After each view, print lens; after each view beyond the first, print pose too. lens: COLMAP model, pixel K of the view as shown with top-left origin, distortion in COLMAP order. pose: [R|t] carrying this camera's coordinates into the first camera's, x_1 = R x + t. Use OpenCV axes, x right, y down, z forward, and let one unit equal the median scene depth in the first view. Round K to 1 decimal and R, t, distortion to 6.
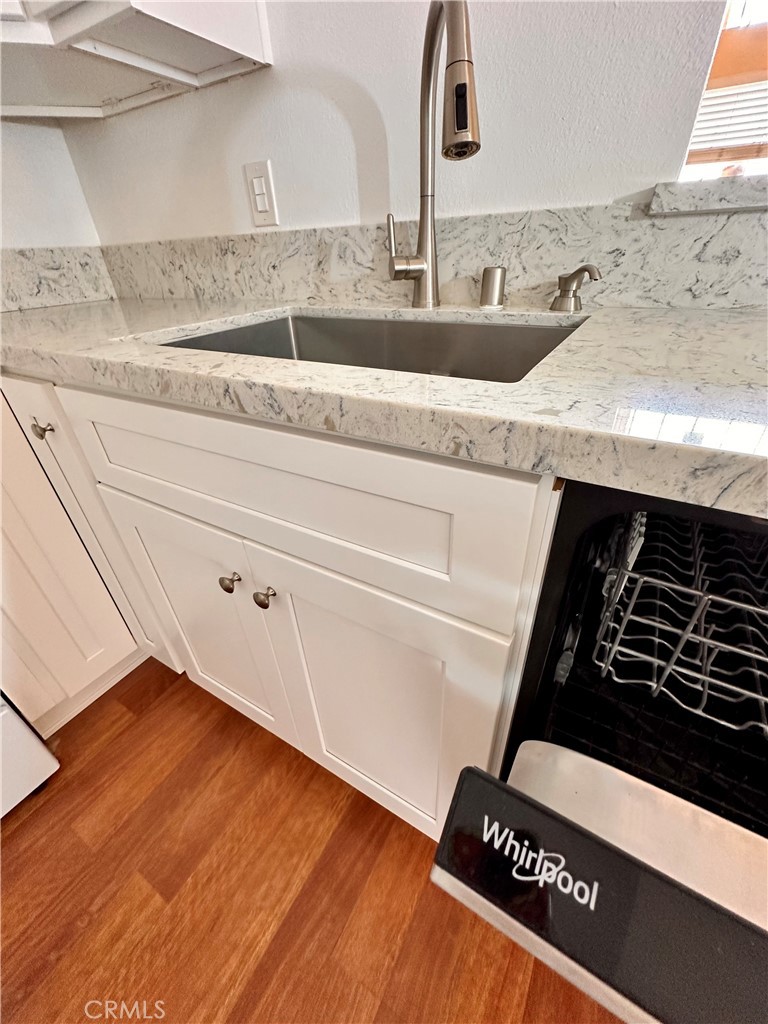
lens RADIAL K [[407.4, 0, 386.1], [0, 407.4, 510.9], [0, 0, 1]] dist [-0.003386, 0.000076]
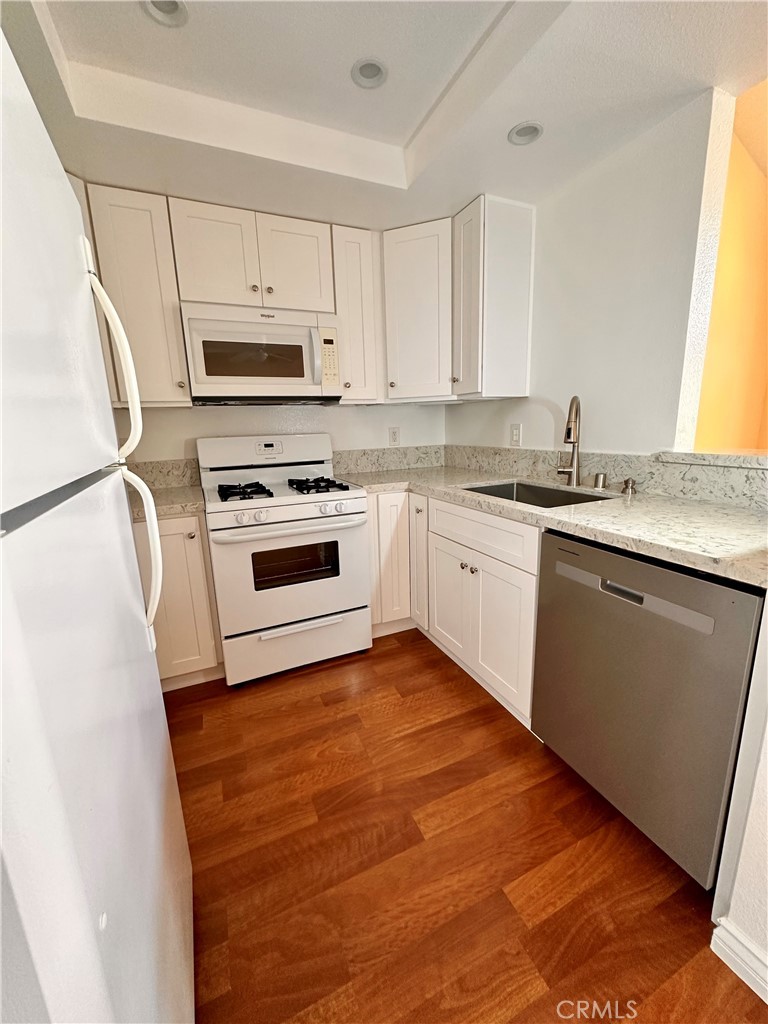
lens RADIAL K [[407.4, 0, 386.1], [0, 407.4, 510.9], [0, 0, 1]] dist [-0.003386, 0.000076]
pose [[0.813038, 0.132312, -0.566978, 0.574439], [-0.313670, 0.919964, -0.235113, 0.504953], [0.490490, 0.369000, 0.789467, -1.289103]]
